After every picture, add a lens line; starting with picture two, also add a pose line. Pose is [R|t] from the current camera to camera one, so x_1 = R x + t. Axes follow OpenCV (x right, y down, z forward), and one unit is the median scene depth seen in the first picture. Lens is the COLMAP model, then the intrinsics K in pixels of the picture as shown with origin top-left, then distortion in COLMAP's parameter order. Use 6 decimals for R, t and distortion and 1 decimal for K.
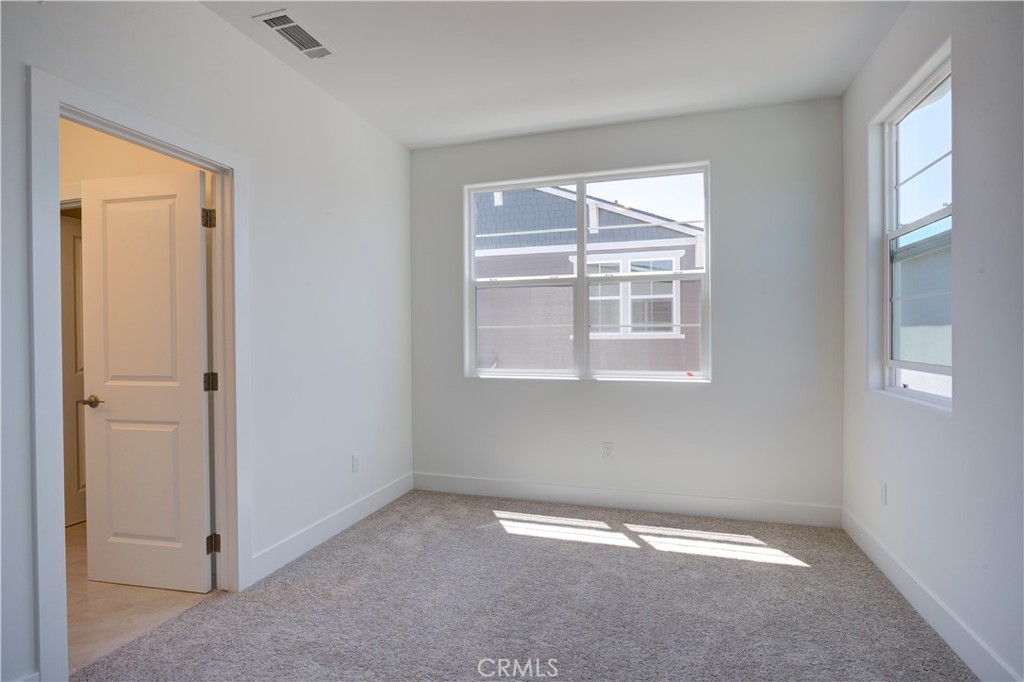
lens RADIAL K [[491.8, 0, 511.3], [0, 491.8, 343.7], [0, 0, 1]] dist [-0.024796, 0.002341]
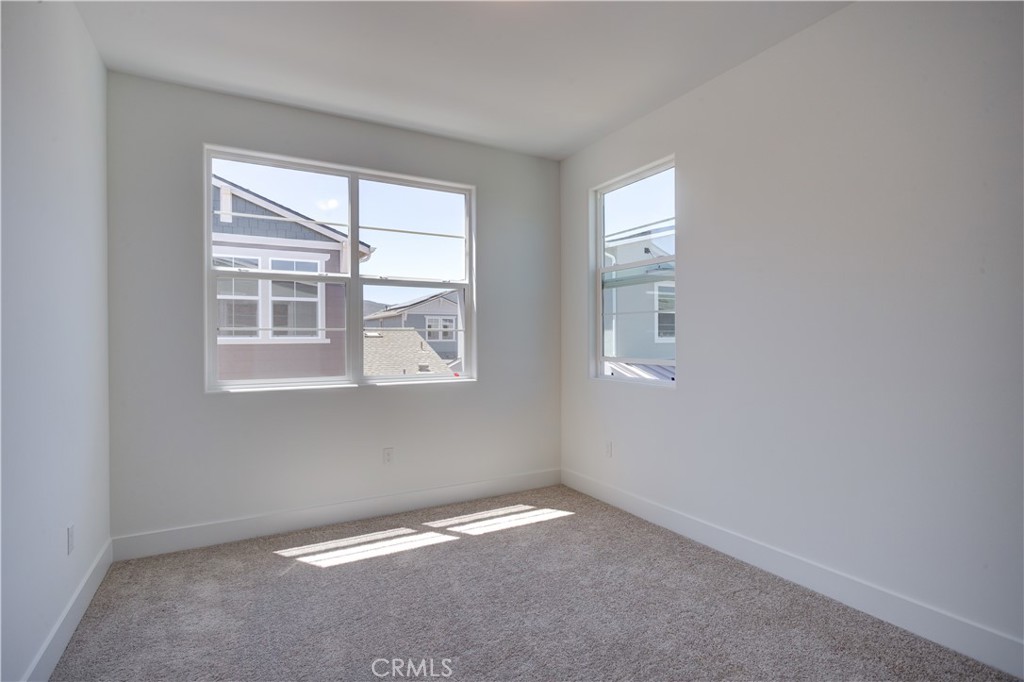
lens RADIAL K [[505.2, 0, 505.6], [0, 505.2, 338.5], [0, 0, 1]] dist [-0.006088, 0.001662]
pose [[0.689708, 0.003604, 0.724078, -0.380894], [0.011435, 0.999809, -0.015868, 0.001009], [-0.723997, 0.019224, 0.689535, 0.131669]]
